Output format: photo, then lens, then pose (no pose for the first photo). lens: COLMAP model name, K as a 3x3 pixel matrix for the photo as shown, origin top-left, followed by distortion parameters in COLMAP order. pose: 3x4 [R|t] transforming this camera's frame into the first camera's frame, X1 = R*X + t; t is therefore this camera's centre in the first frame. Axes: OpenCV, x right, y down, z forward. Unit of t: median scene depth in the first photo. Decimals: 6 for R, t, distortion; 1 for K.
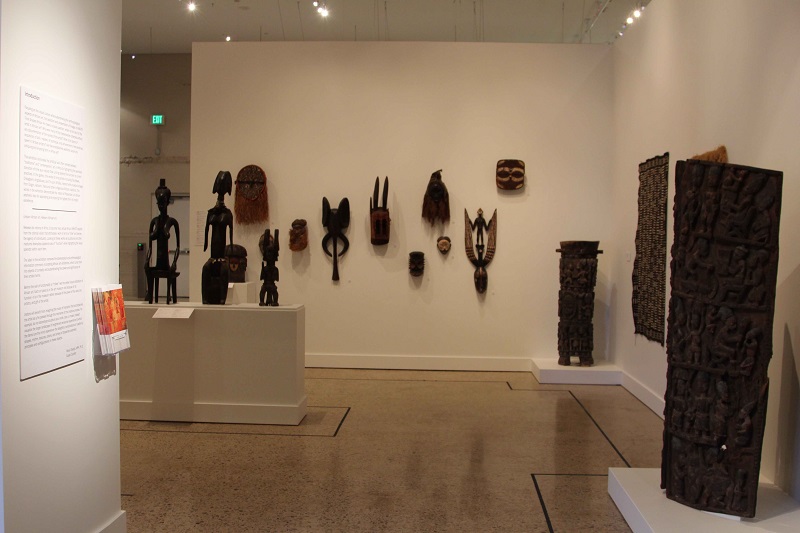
lens RADIAL K [[877.7, 0, 400.1], [0, 877.7, 267.8], [0, 0, 1]] dist [-0.090059, 0.000000]
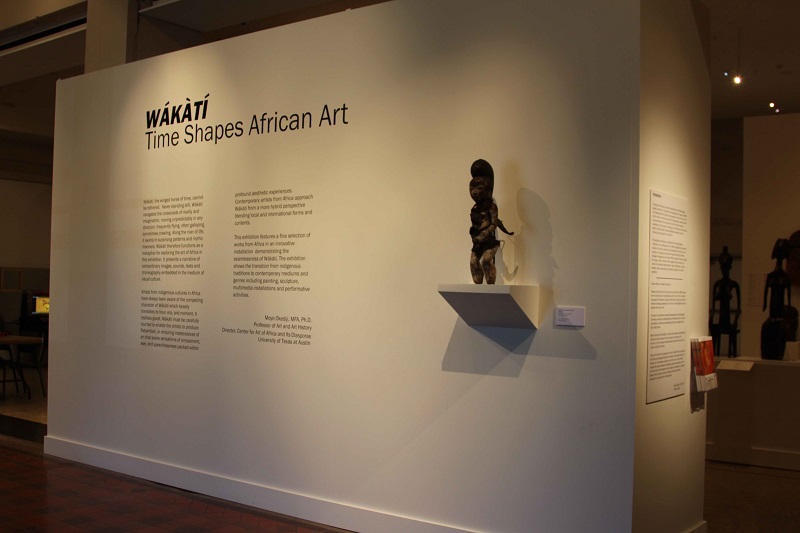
lens RADIAL K [[877.7, 0, 399.4], [0, 877.7, 268.0], [0, 0, 1]] dist [-0.090059, 0.000000]
pose [[0.832053, -0.004318, -0.554679, -0.001746], [-0.032379, 0.997887, -0.056339, 0.005488], [0.553750, 0.064837, 0.830155, -0.299460]]
